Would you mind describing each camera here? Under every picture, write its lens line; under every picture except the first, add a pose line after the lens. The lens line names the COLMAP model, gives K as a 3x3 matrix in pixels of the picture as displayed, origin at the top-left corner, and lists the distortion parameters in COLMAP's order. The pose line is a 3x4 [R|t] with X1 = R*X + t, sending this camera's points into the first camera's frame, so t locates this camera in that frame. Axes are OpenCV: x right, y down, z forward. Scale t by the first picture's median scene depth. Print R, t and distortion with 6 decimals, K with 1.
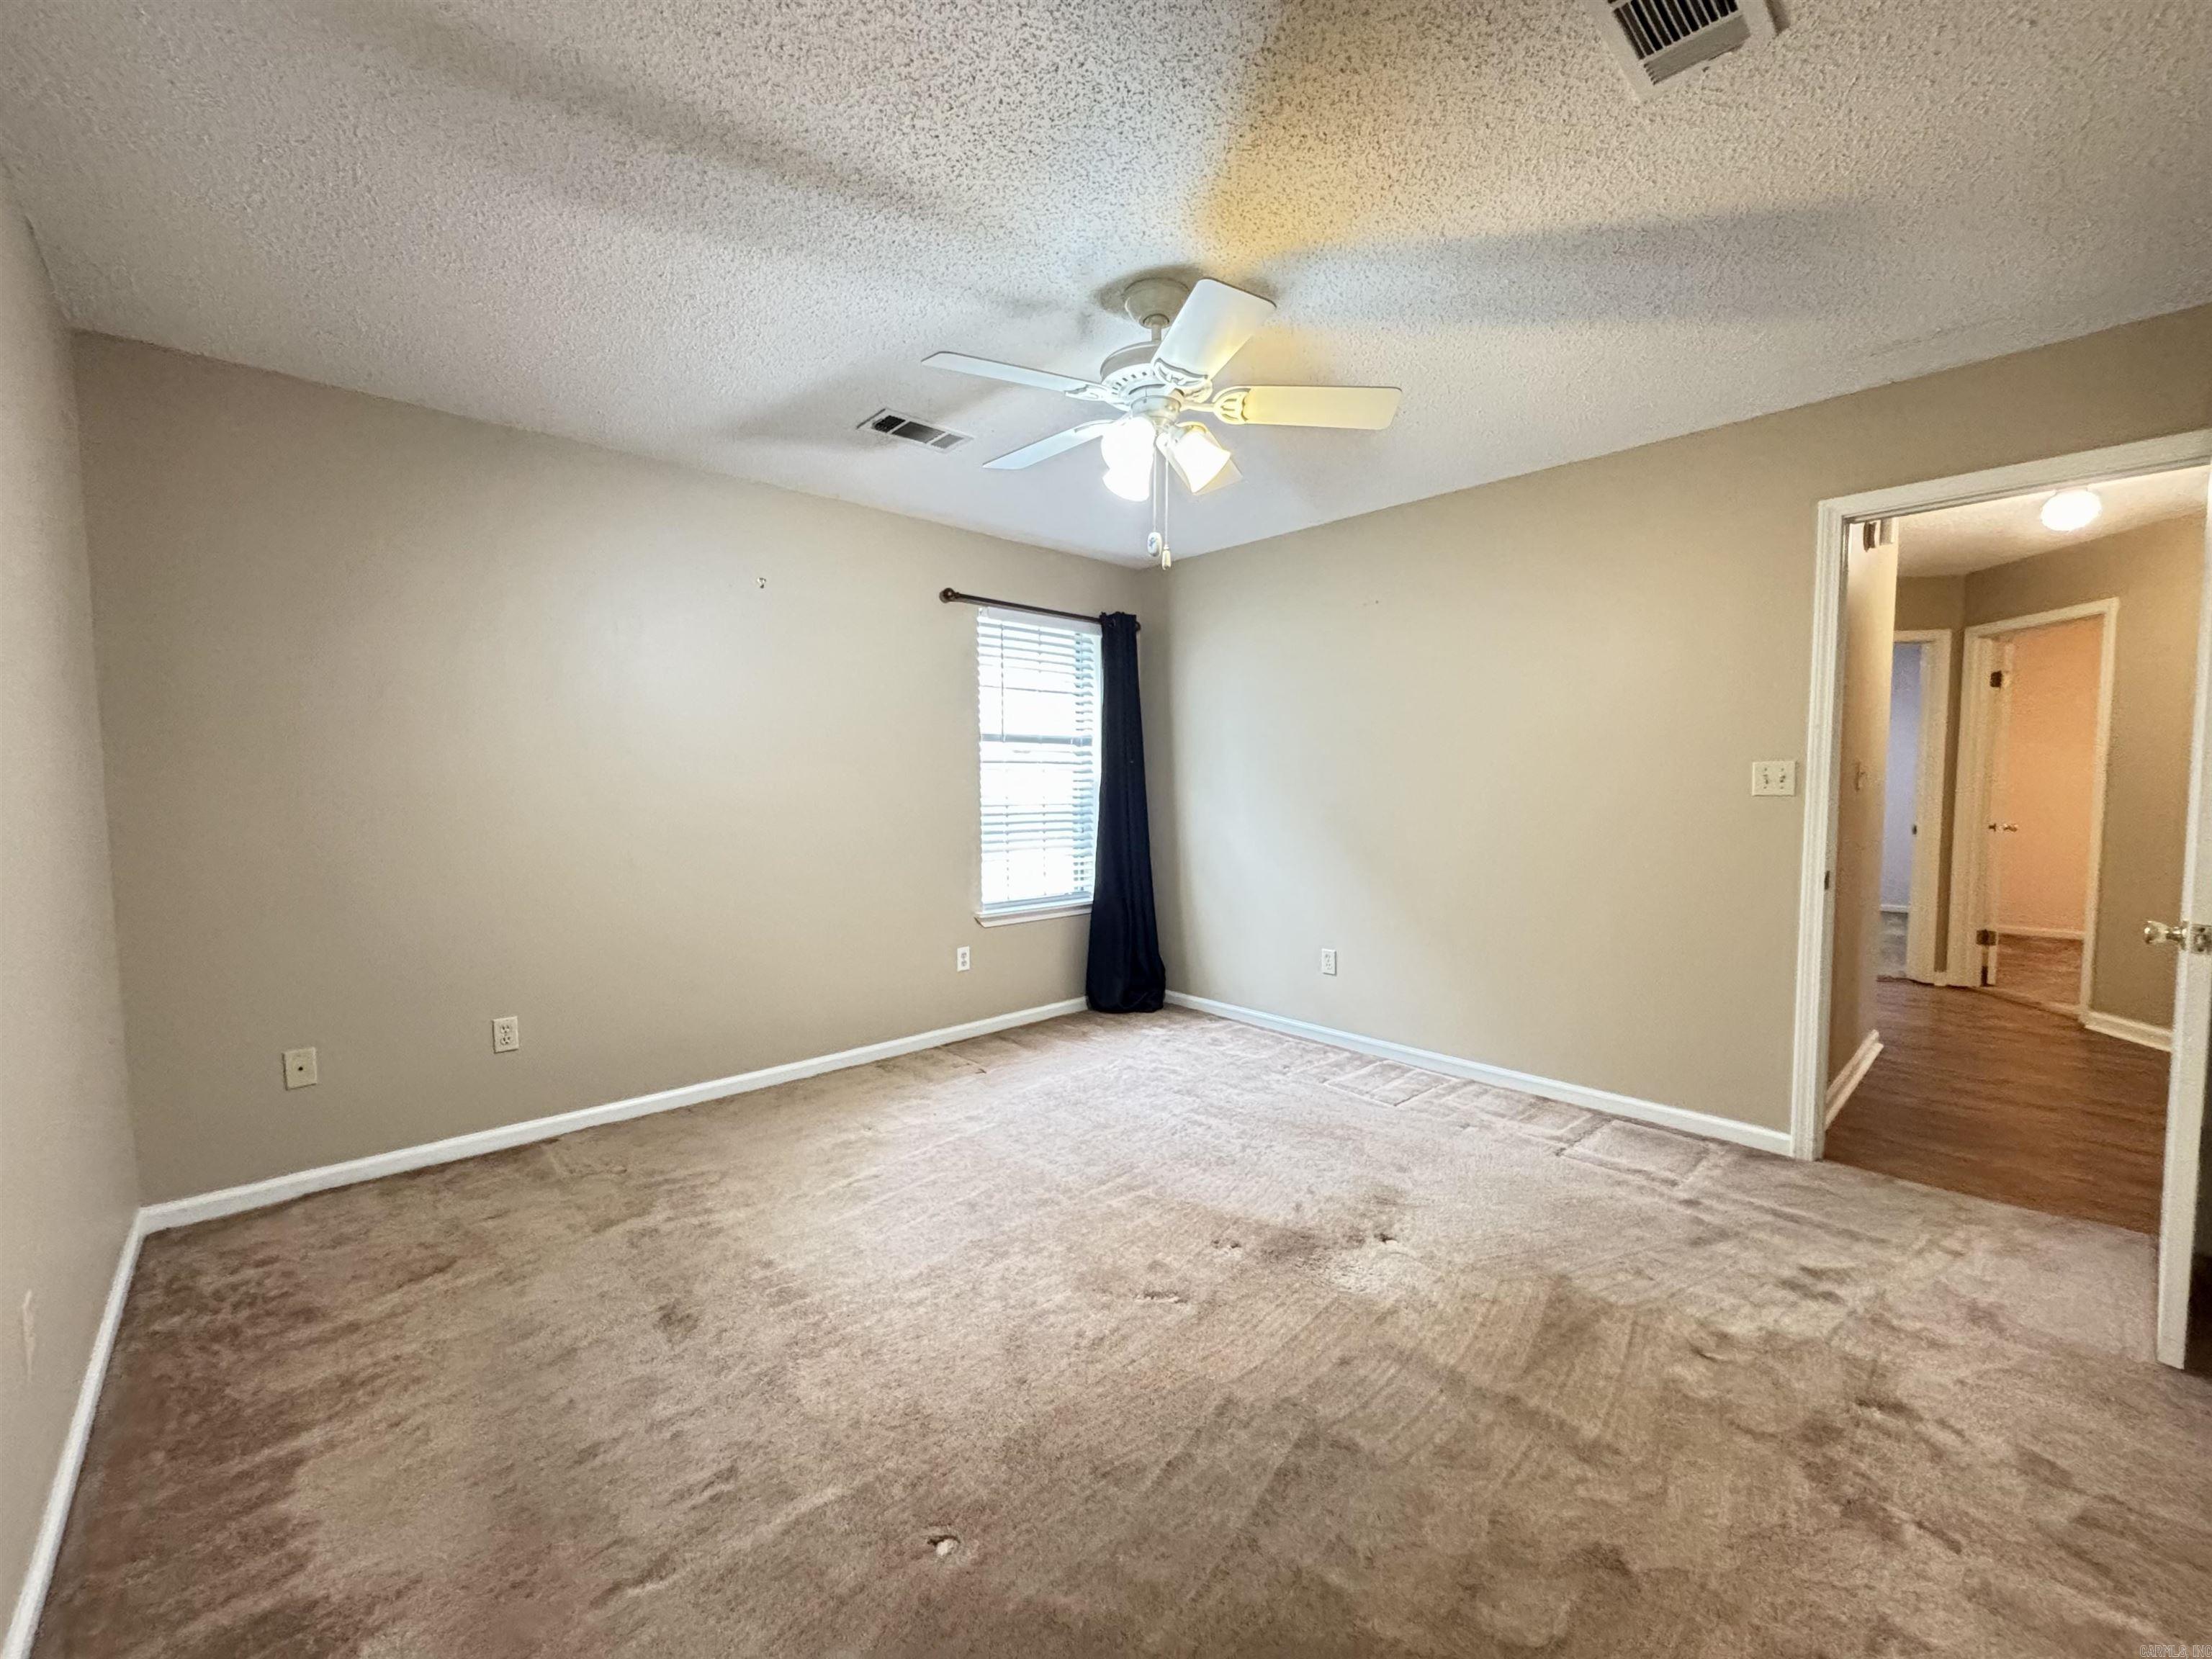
lens RADIAL K [[893.6, 0, 1099.3], [0, 893.6, 834.9], [0, 0, 1]] dist [0.002361, -0.000139]
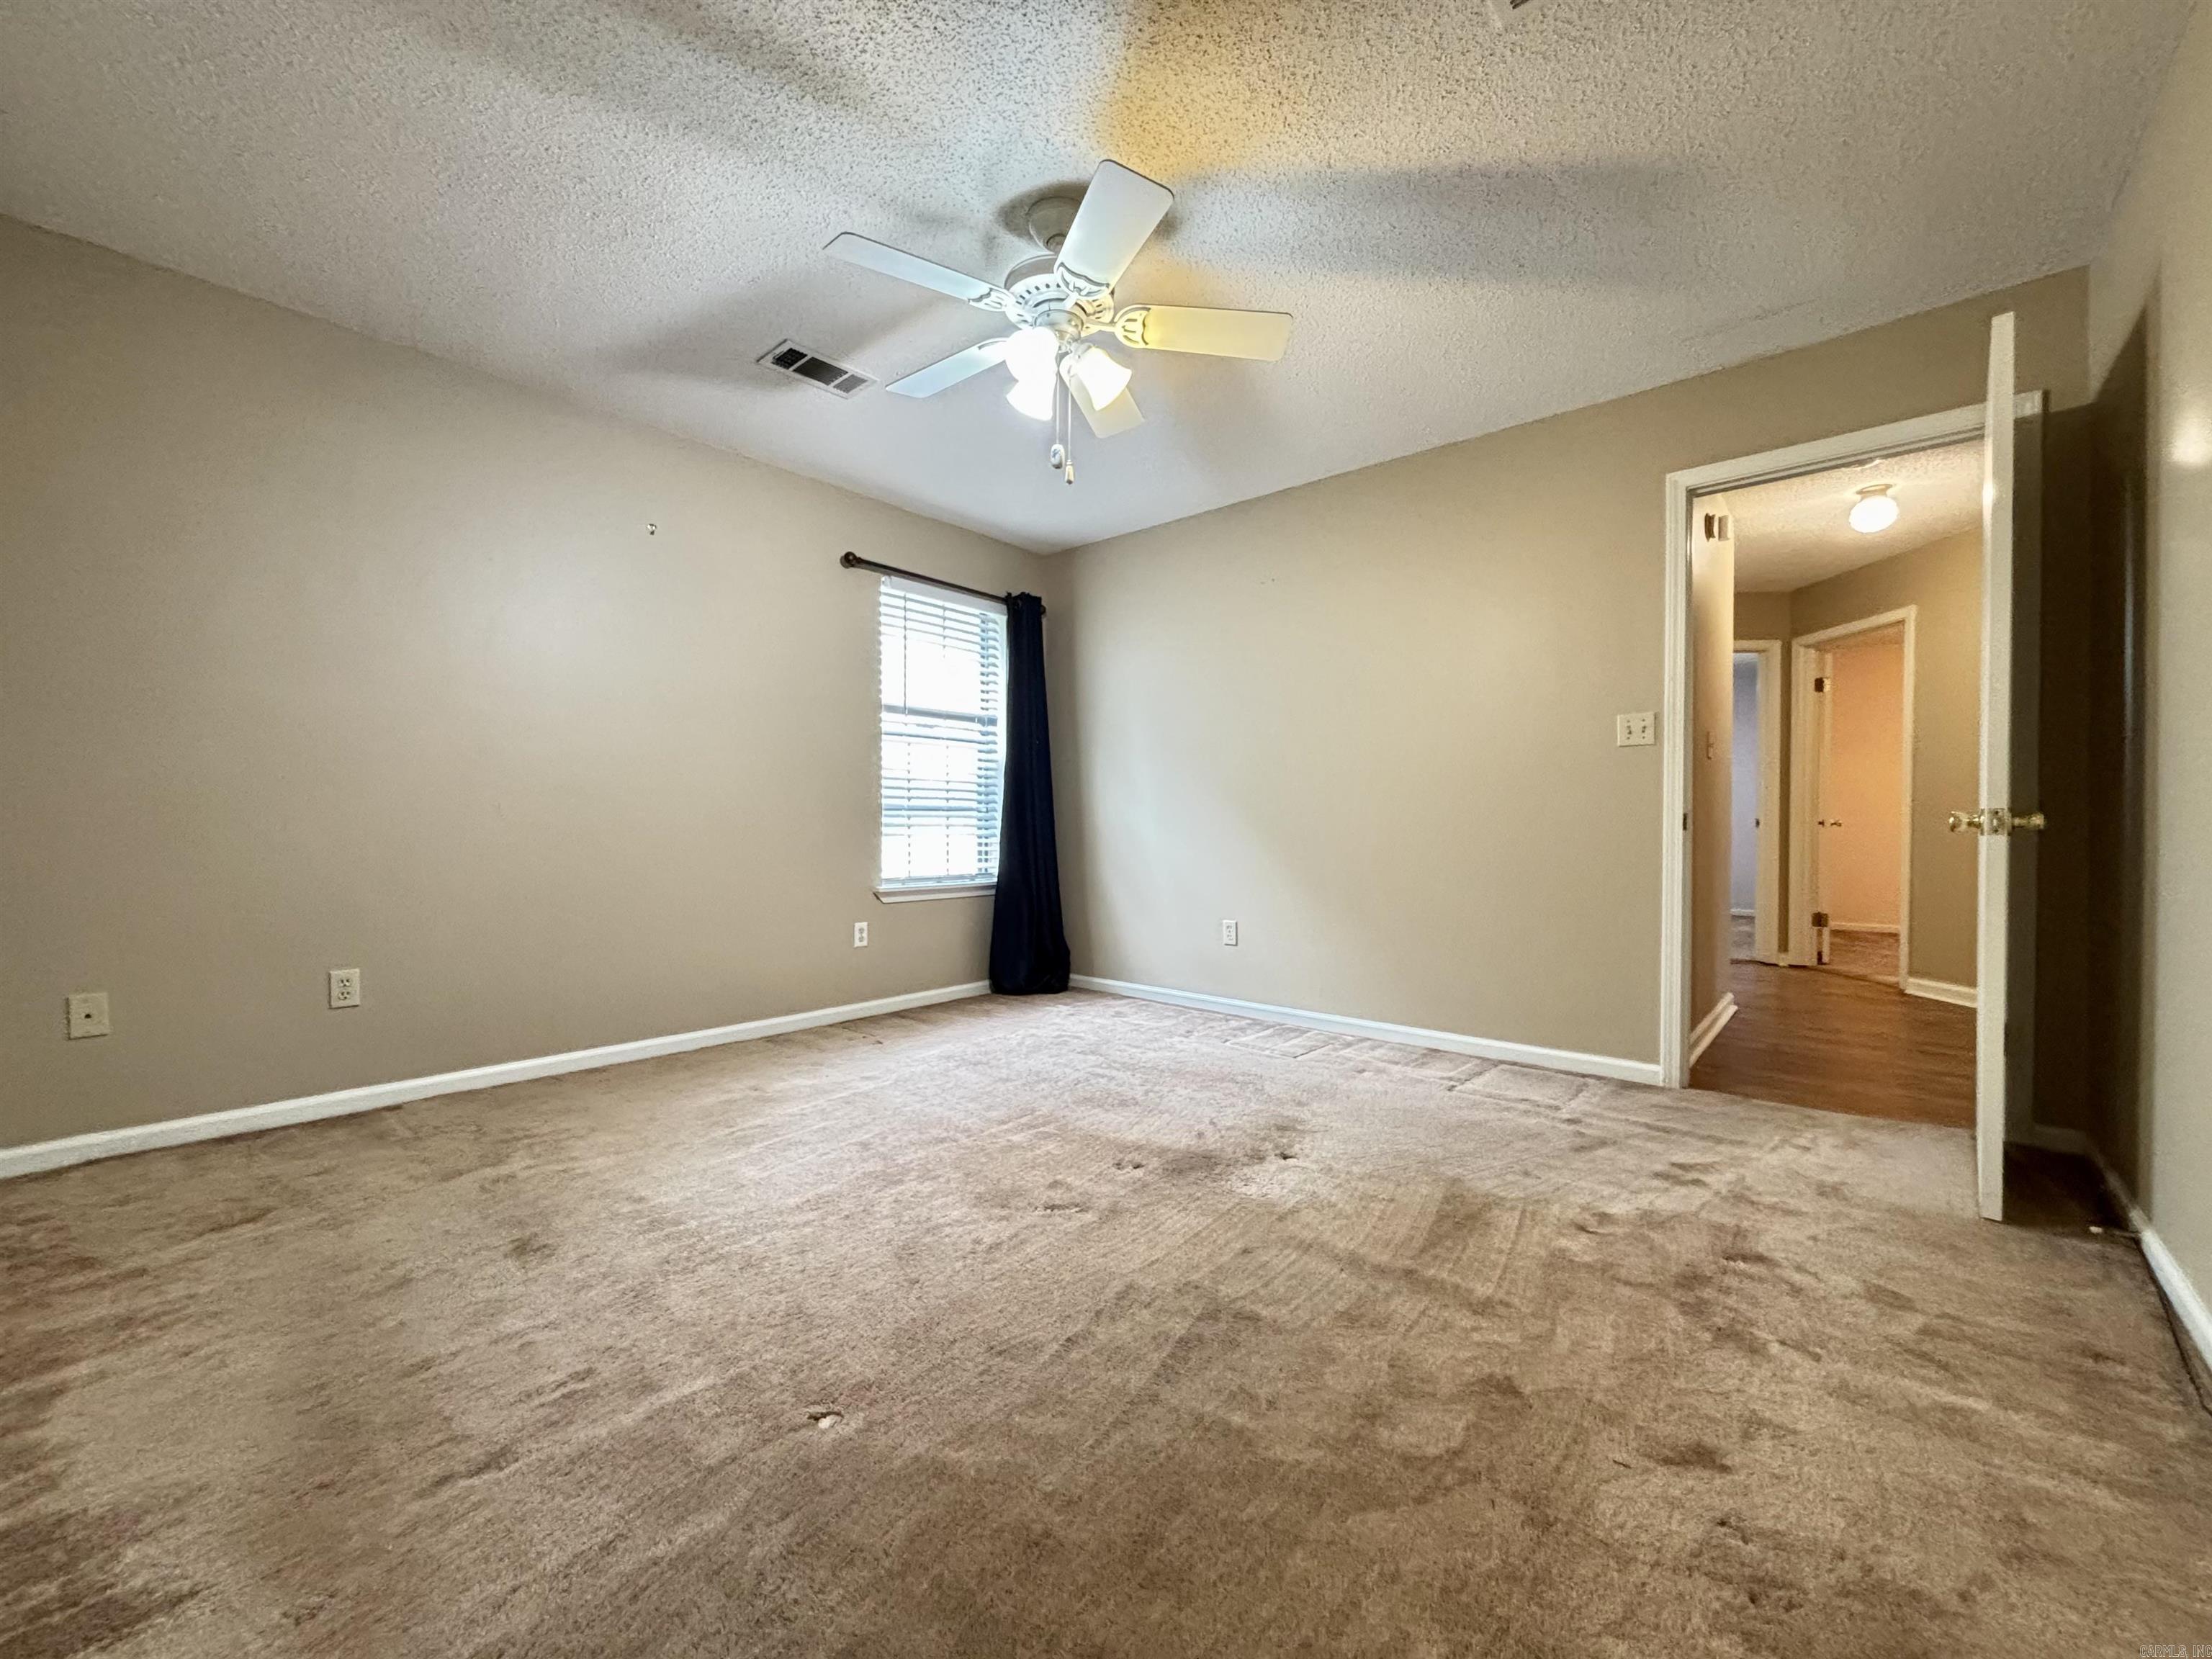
lens RADIAL K [[893.6, 0, 1099.3], [0, 893.6, 834.9], [0, 0, 1]] dist [0.002361, -0.000139]
pose [[0.994491, 0.005806, 0.104664, 0.006364], [-0.000781, 0.998847, -0.047992, 0.175955], [-0.104822, 0.047646, 0.993349, 0.012616]]
